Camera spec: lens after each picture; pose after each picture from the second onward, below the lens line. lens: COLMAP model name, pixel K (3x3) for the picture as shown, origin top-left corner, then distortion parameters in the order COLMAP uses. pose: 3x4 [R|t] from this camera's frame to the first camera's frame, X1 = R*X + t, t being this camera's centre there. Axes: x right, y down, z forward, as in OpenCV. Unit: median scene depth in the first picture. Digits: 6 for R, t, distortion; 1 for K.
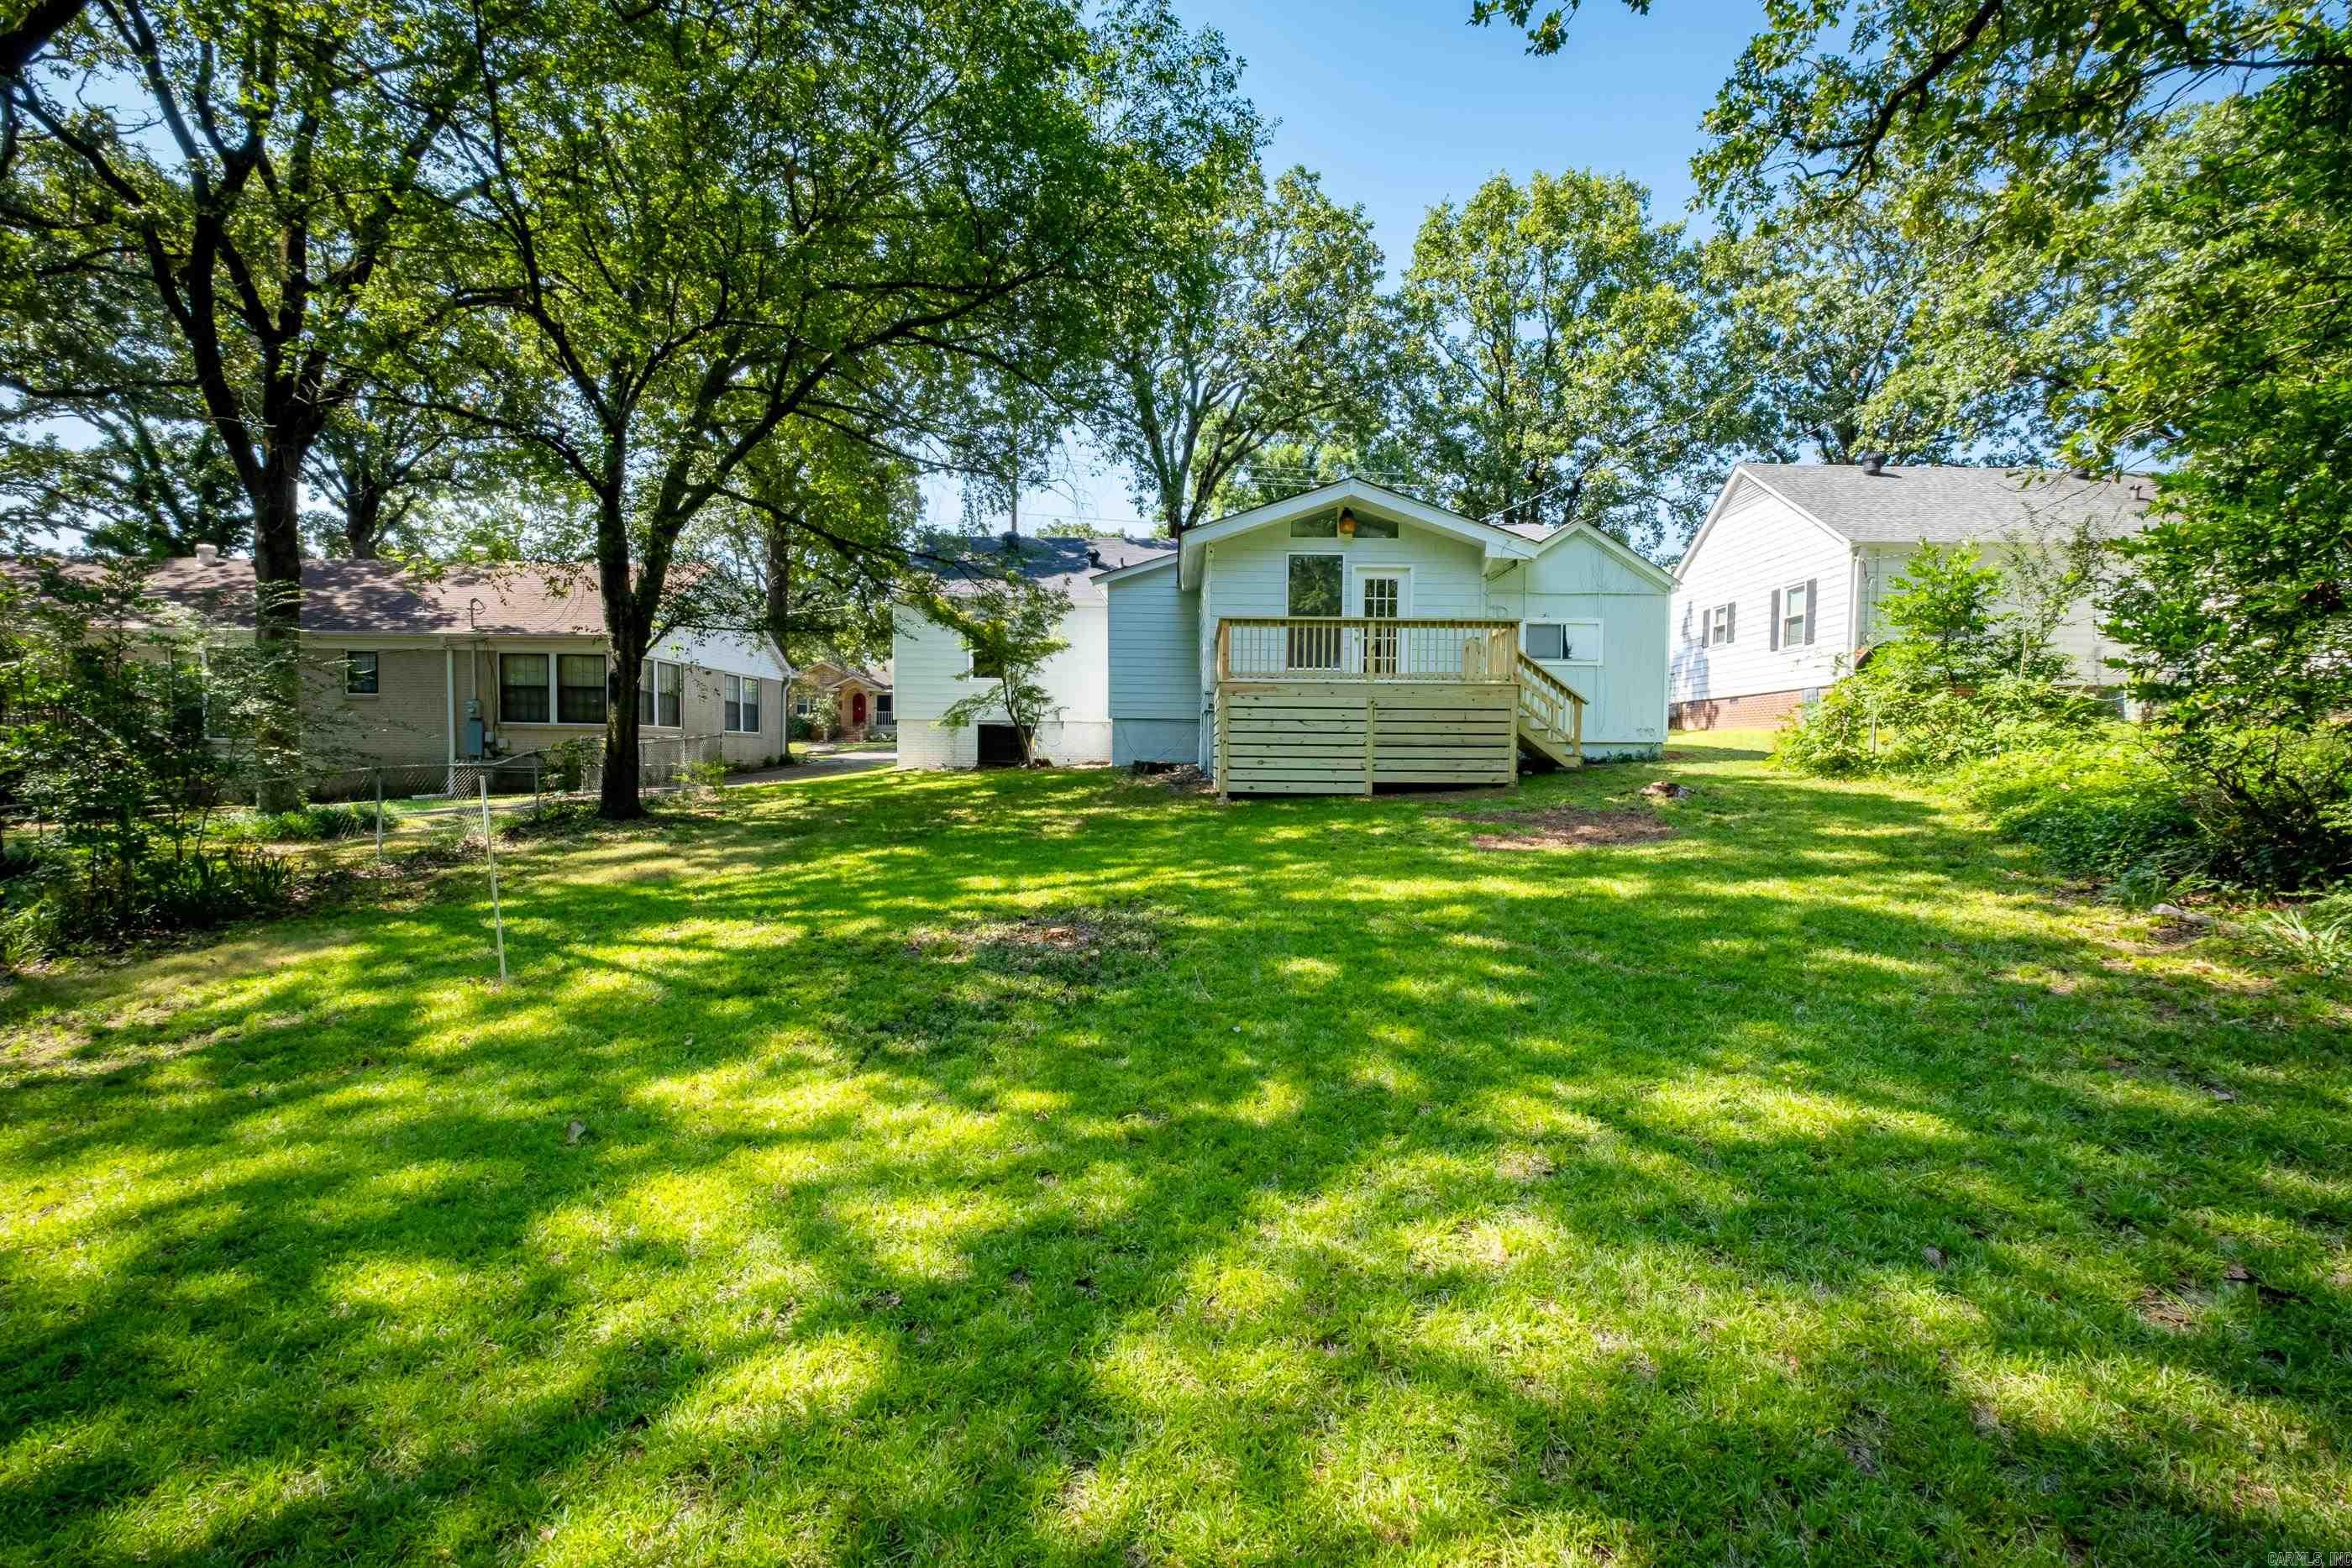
lens RADIAL K [[1066.7, 0, 1172.1], [0, 1066.7, 808.7], [0, 0, 1]] dist [-0.002056, -0.000282]
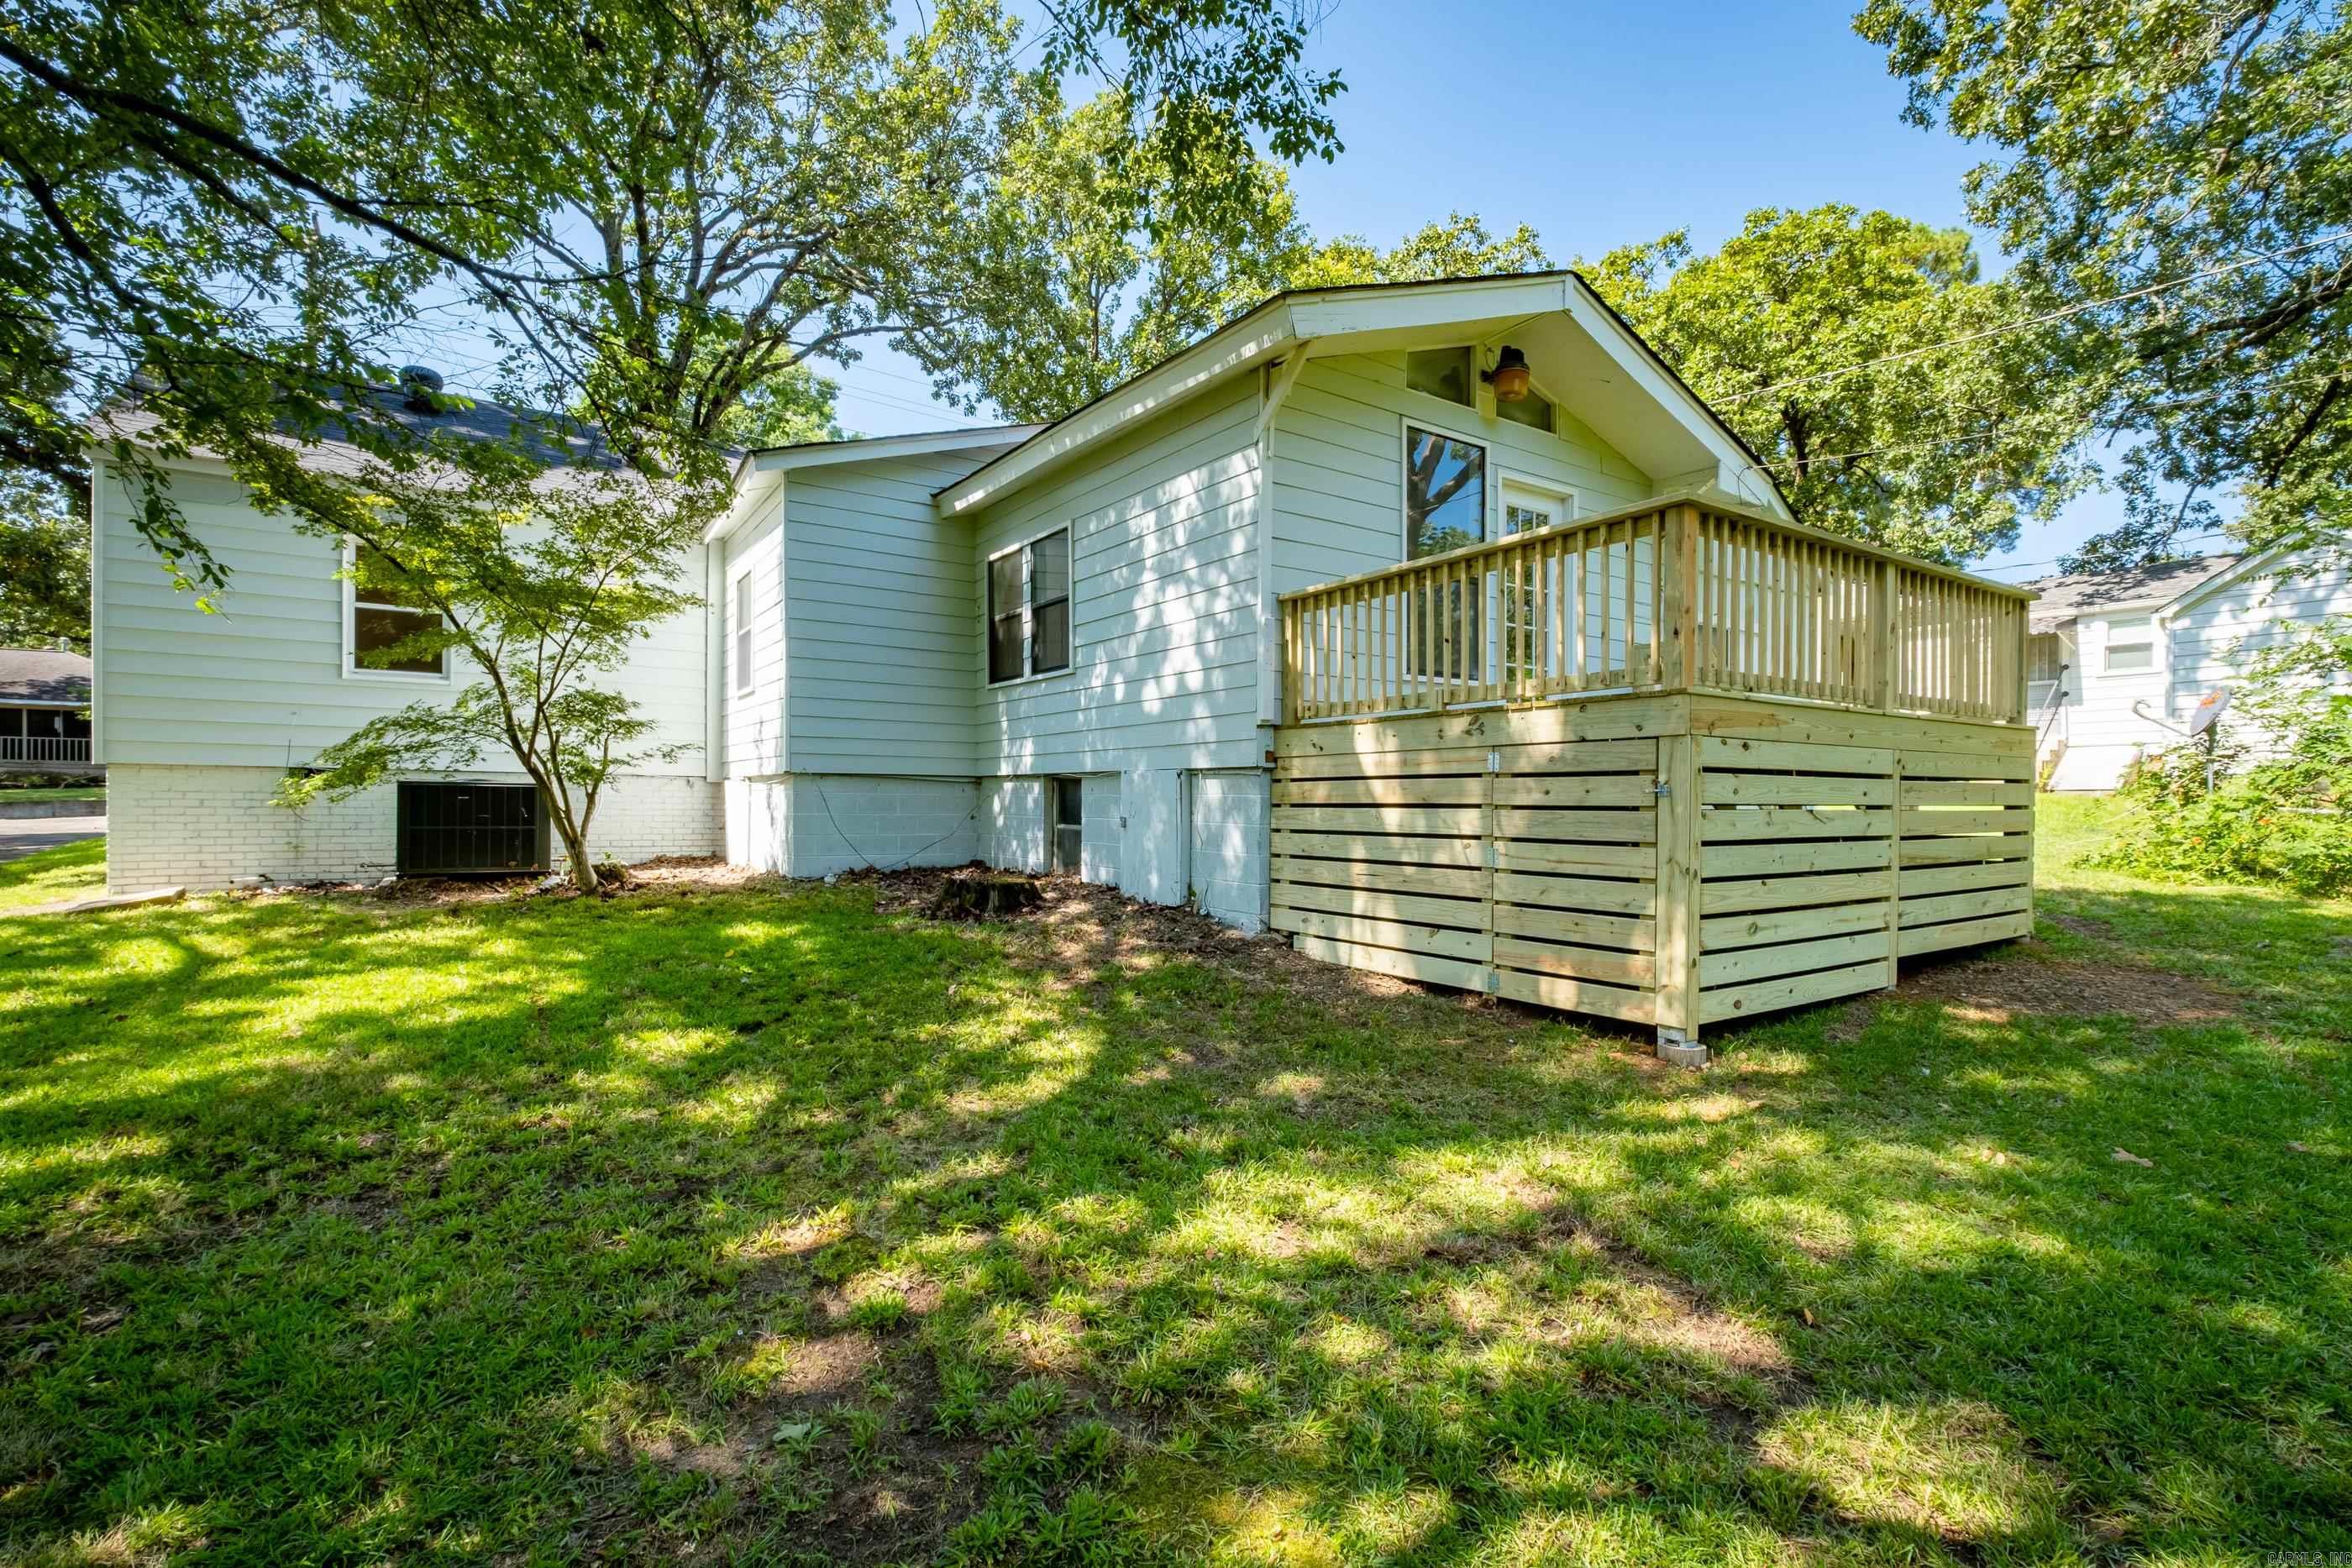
lens RADIAL K [[1066.7, 0, 1172.1], [0, 1066.7, 808.7], [0, 0, 1]] dist [-0.002056, -0.000282]
pose [[0.831229, -0.014042, 0.555754, -0.164899], [0.032380, 0.999207, -0.023184, -0.049060], [-0.554987, 0.037267, 0.831024, 0.494503]]
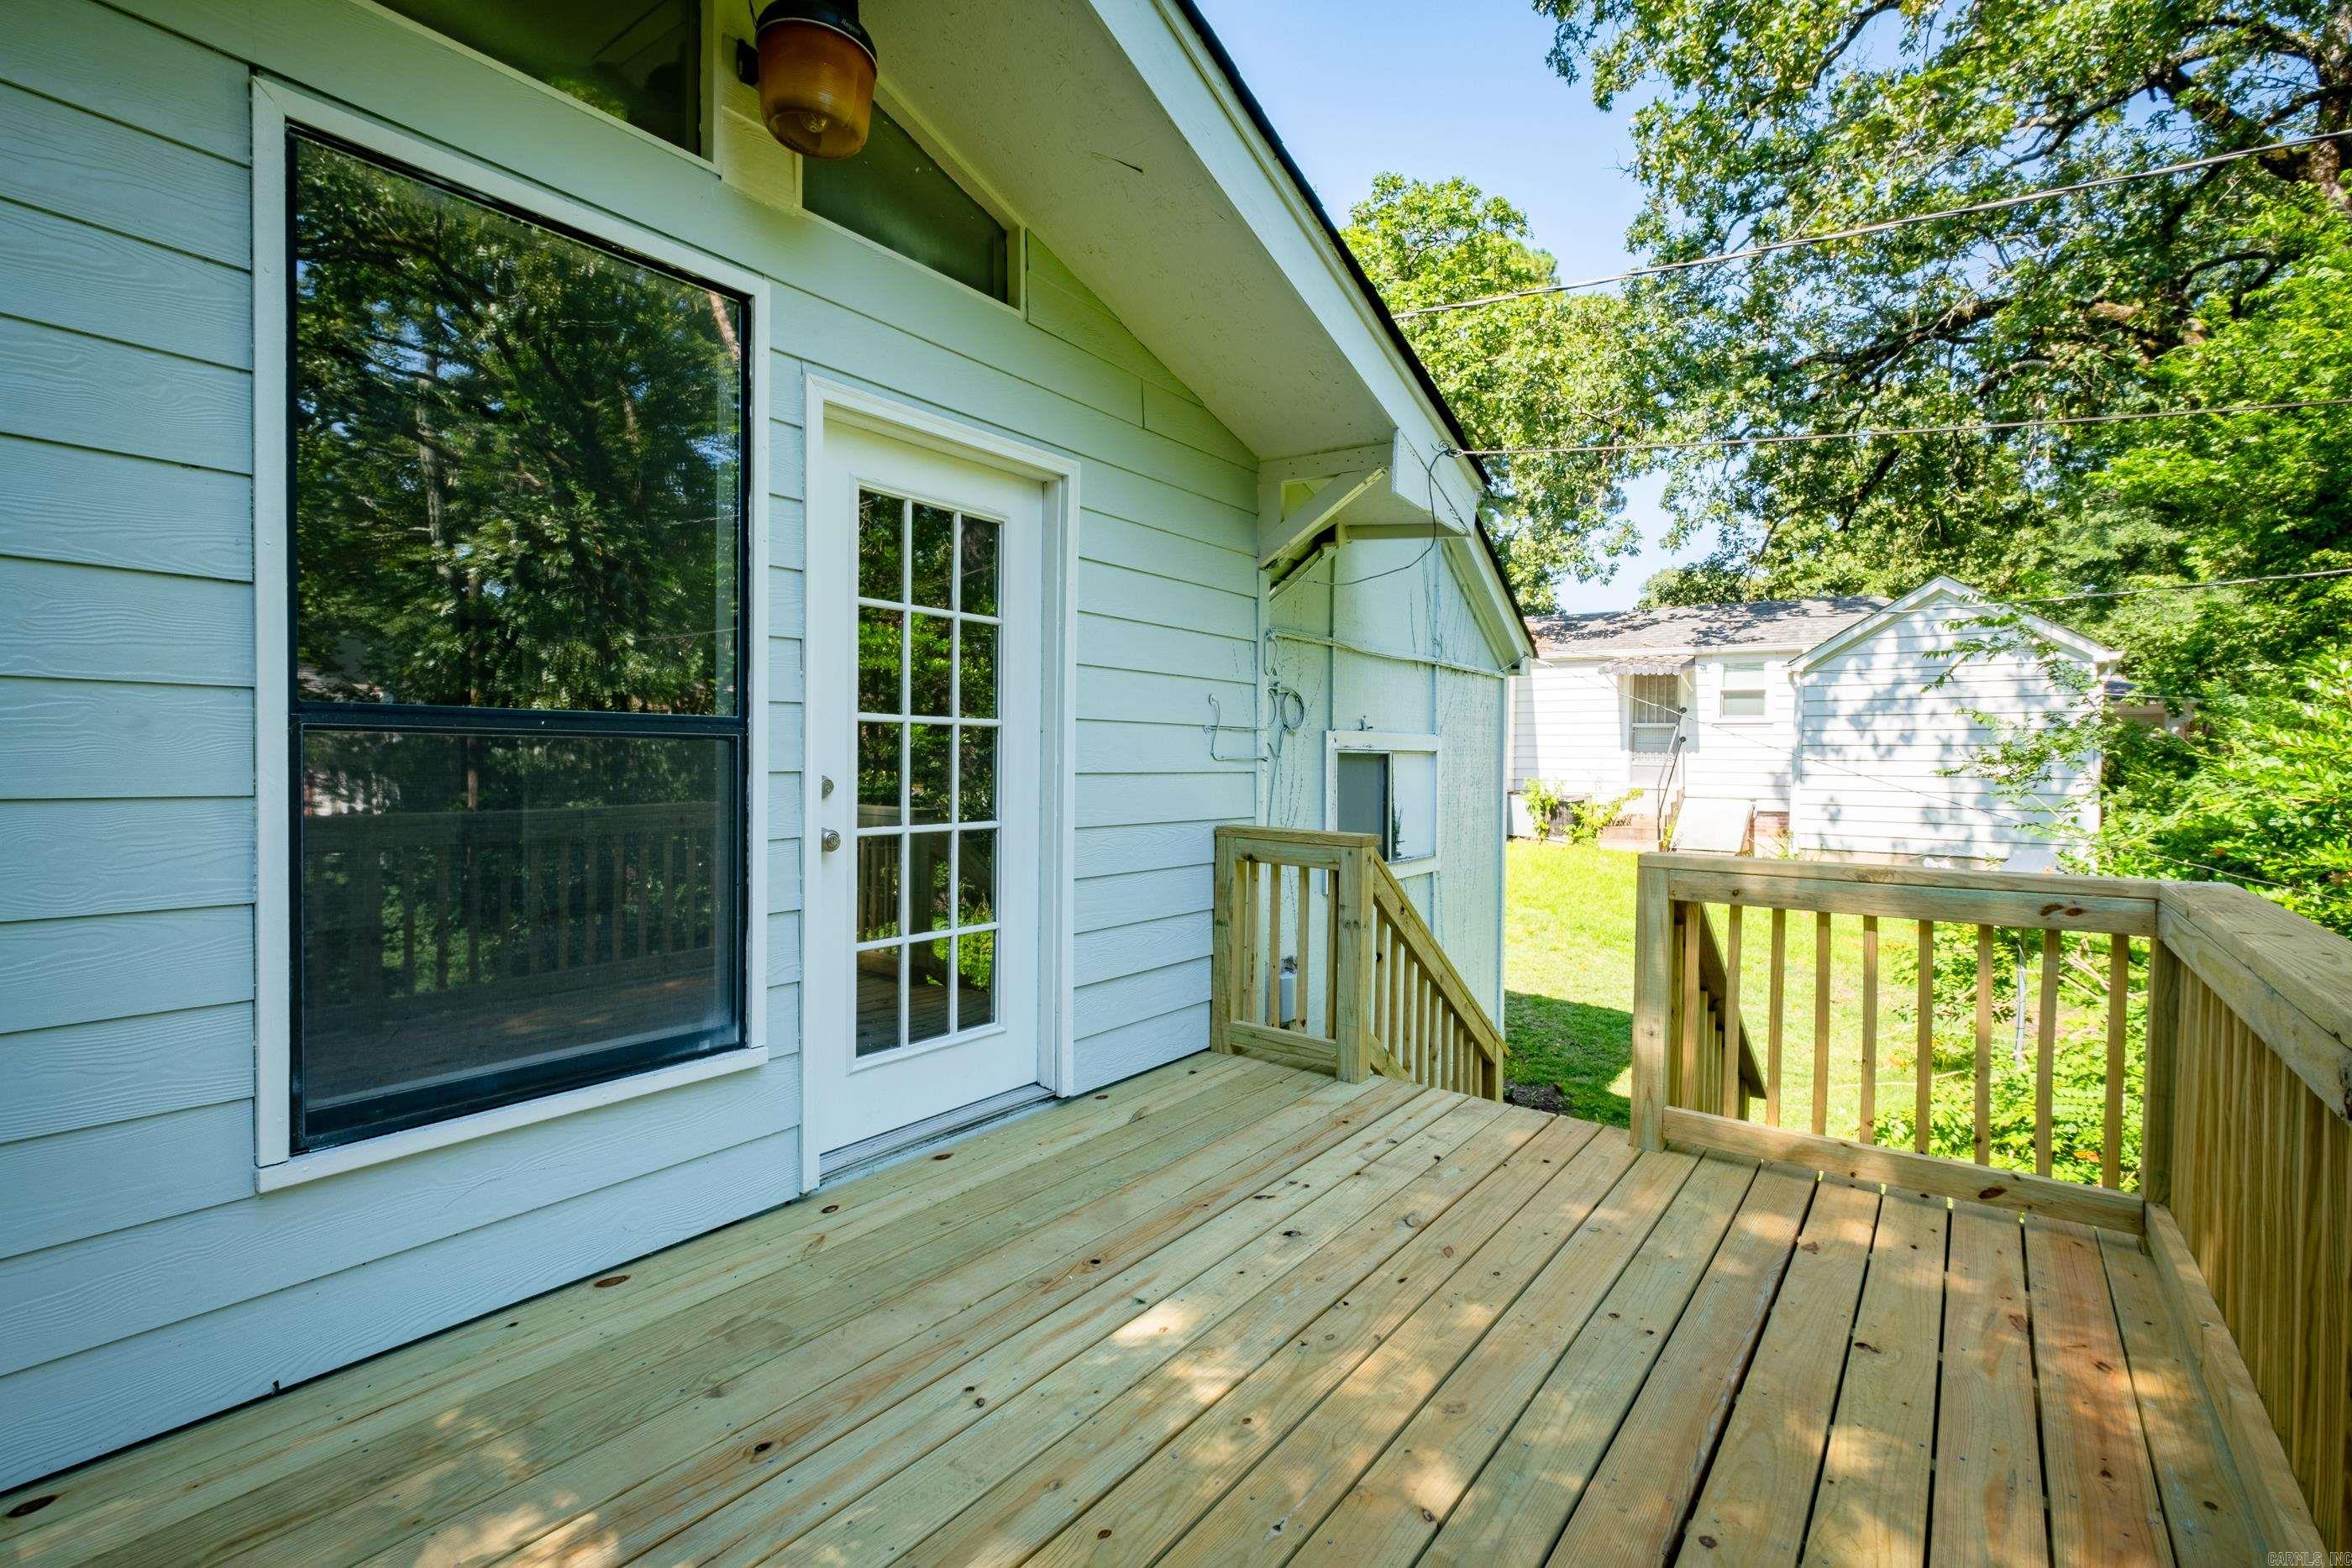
lens RADIAL K [[1048.5, 0, 1176.0], [0, 1048.5, 784.0], [0, 0, 1]] dist [0.002138, 0.000278]
pose [[0.608361, -0.027074, 0.793199, 0.056160], [0.031454, 0.999455, 0.009990, -0.122161], [-0.793037, 0.018872, 0.608881, 0.624992]]
